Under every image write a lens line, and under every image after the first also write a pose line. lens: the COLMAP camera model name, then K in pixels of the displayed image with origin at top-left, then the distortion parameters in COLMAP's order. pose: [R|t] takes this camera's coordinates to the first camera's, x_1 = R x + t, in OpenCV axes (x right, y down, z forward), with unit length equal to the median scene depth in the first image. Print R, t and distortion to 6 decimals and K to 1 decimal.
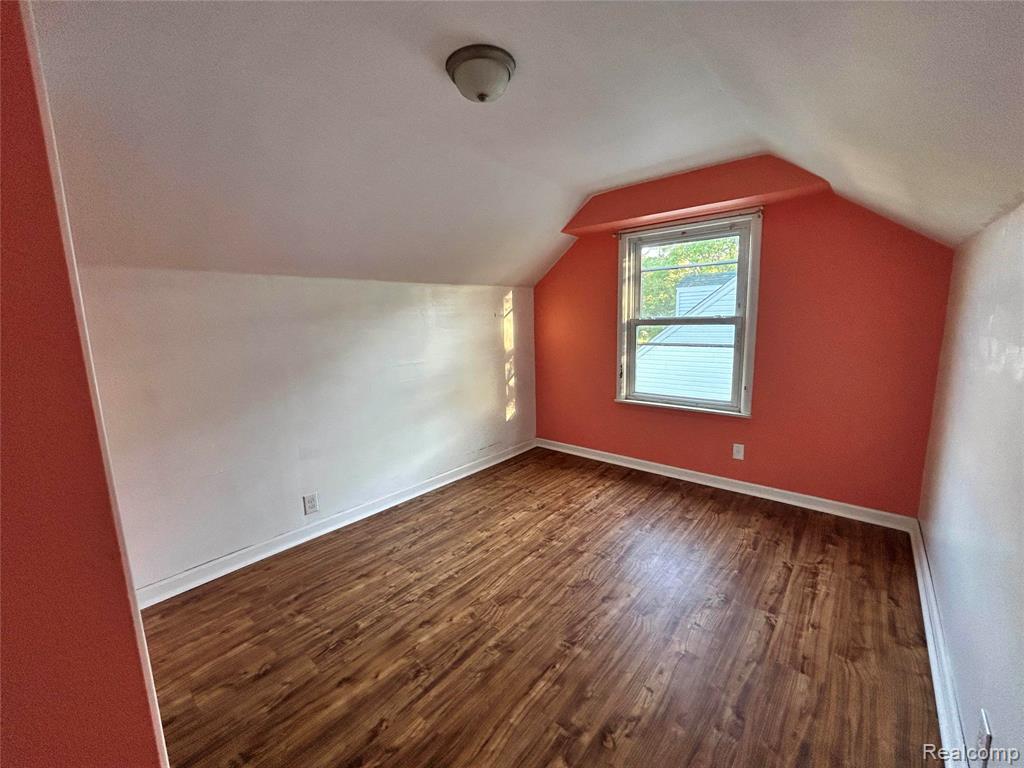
lens RADIAL K [[411.4, 0, 513.5], [0, 411.4, 382.2], [0, 0, 1]] dist [0.001187, 0.000267]
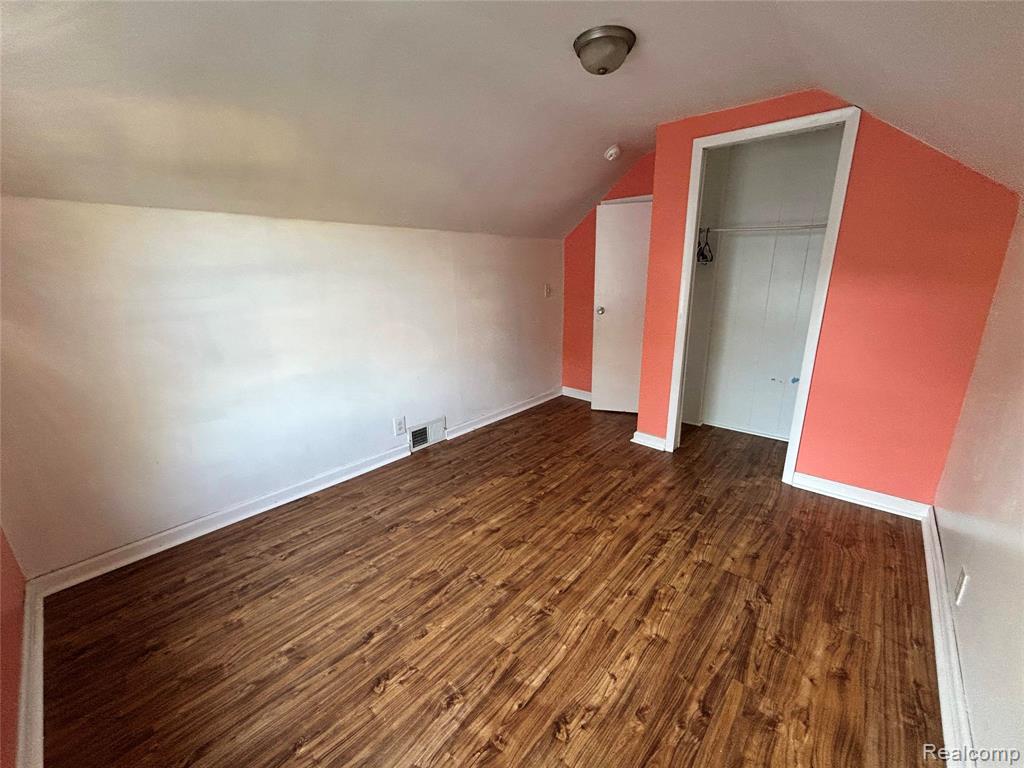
lens RADIAL K [[411.4, 0, 510.6], [0, 411.4, 384.1], [0, 0, 1]] dist [0.001187, 0.000267]
pose [[-0.998995, 0.035191, 0.027745, 0.134555], [0.043534, 0.908967, 0.414588, -0.279672], [-0.010630, 0.415380, -0.909586, 1.769909]]
